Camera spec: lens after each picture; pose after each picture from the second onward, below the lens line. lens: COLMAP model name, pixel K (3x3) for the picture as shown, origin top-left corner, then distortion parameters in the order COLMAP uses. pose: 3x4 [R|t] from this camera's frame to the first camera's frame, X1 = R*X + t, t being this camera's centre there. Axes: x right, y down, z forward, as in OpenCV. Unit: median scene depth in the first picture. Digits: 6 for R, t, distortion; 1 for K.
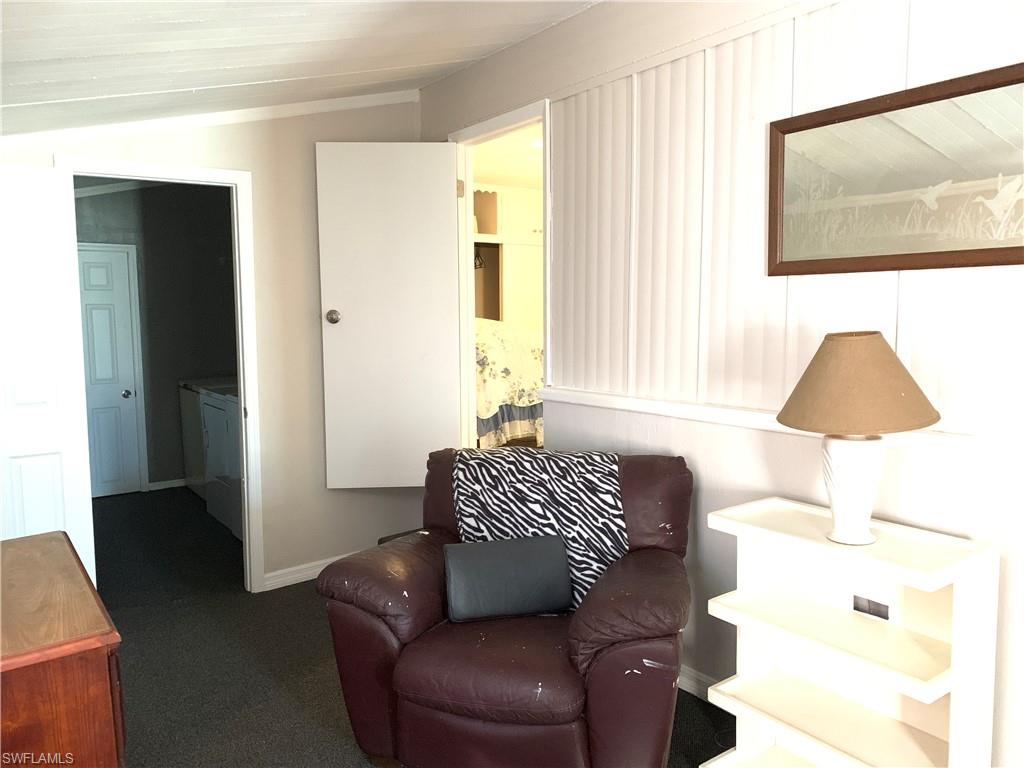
lens RADIAL K [[784.7, 0, 510.6], [0, 784.7, 380.7], [0, 0, 1]] dist [0.046480, -0.064526]
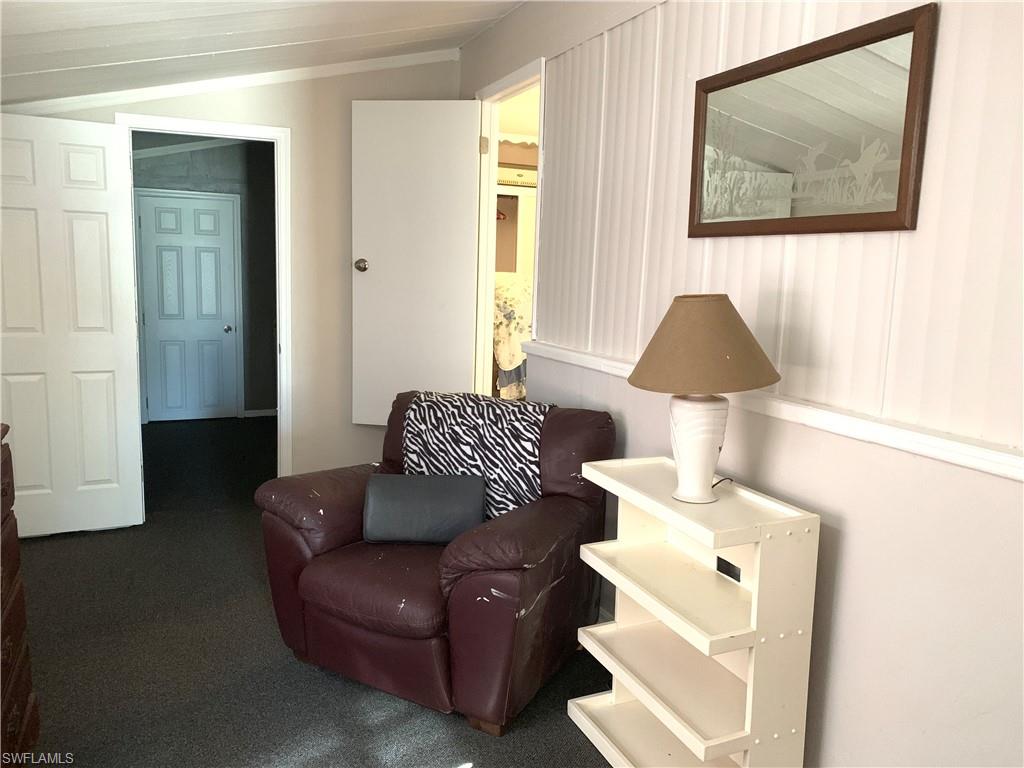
lens RADIAL K [[784.7, 0, 515.3], [0, 784.7, 382.8], [0, 0, 1]] dist [0.046480, -0.064526]
pose [[0.977531, 0.069542, -0.198991, 0.267555], [-0.058799, 0.996501, 0.059406, 0.003584], [0.202426, -0.046371, 0.978199, -0.025758]]
